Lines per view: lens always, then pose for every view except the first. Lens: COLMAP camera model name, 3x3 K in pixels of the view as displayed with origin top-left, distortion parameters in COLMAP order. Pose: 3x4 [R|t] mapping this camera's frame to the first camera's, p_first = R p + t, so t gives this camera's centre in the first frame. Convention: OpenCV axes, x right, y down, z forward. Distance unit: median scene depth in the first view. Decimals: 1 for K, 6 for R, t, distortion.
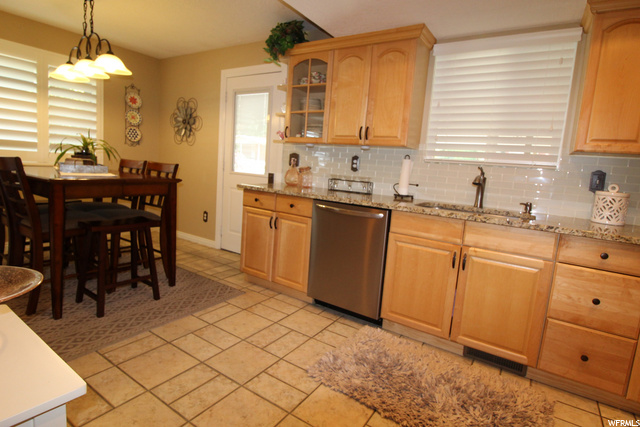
lens RADIAL K [[335.6, 0, 320.1], [0, 335.6, 204.3], [0, 0, 1]] dist [0.003759, -0.014079]
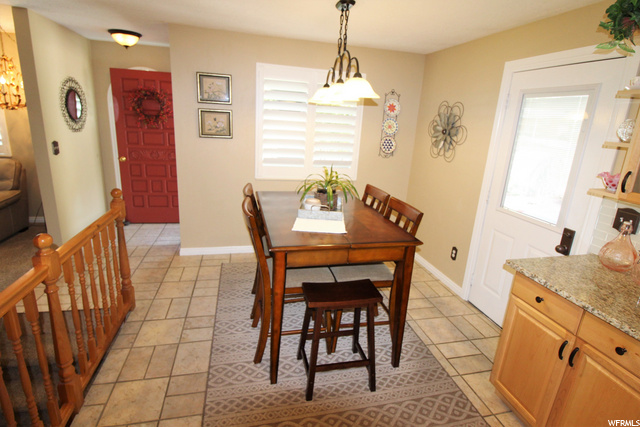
lens RADIAL K [[321.4, 0, 318.8], [0, 321.4, 205.4], [0, 0, 1]] dist [0.001317, -0.013130]
pose [[0.727708, 0.150145, -0.669251, -0.121382], [-0.087570, 0.988099, 0.126459, -0.217740], [0.680274, -0.033419, 0.732196, 0.336032]]
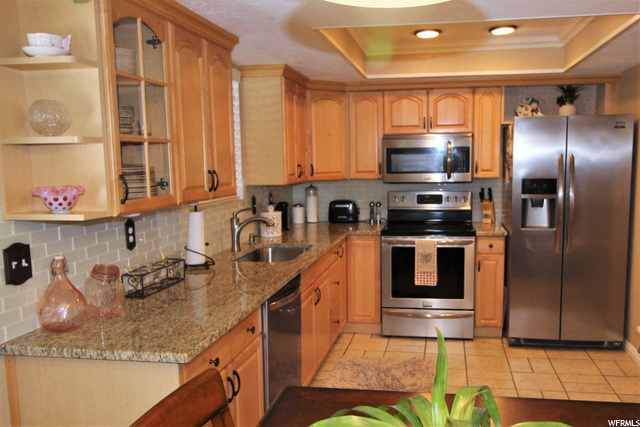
lens RADIAL K [[566.7, 0, 357.2], [0, 566.7, 231.1], [0, 0, 1]] dist [-0.002951, -0.002519]
pose [[-0.413702, -0.182865, 0.891858, -0.871630], [0.090453, 0.966517, 0.240131, -0.327025], [-0.905908, 0.180014, -0.383309, 1.099690]]
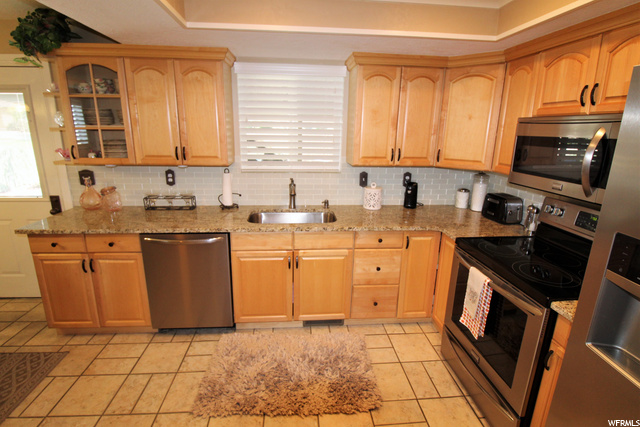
lens RADIAL K [[306.2, 0, 319.6], [0, 306.2, 204.6], [0, 0, 1]] dist [-0.000311, -0.011547]
pose [[0.786543, -0.205093, 0.582484, -0.094409], [0.112545, 0.975049, 0.191343, -0.179963], [-0.607193, -0.084944, 0.790000, 0.036233]]
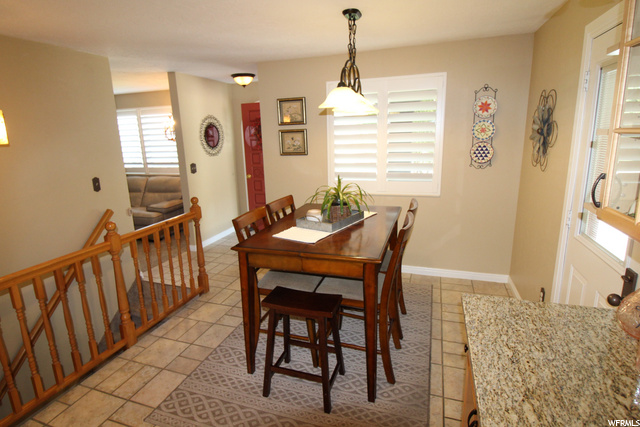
lens RADIAL K [[345.0, 0, 307.1], [0, 345.0, 210.3], [0, 0, 1]] dist [0.000584, -0.000122]
pose [[0.226212, 0.138473, -0.964185, 0.177712], [-0.064470, 0.989802, 0.127026, -0.241135], [0.971942, 0.033427, 0.232833, 0.696087]]
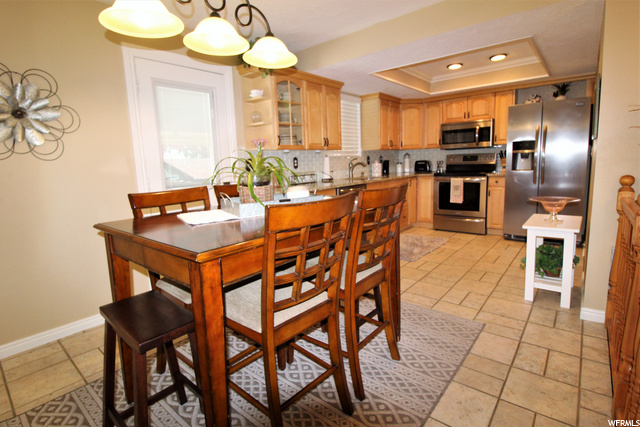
lens RADIAL K [[321.4, 0, 318.8], [0, 321.4, 205.4], [0, 0, 1]] dist [0.001317, -0.013130]
pose [[0.111878, -0.211699, 0.970910, -1.290844], [0.163889, 0.967596, 0.192091, -0.205601], [-0.980114, 0.137630, 0.142948, 0.804558]]
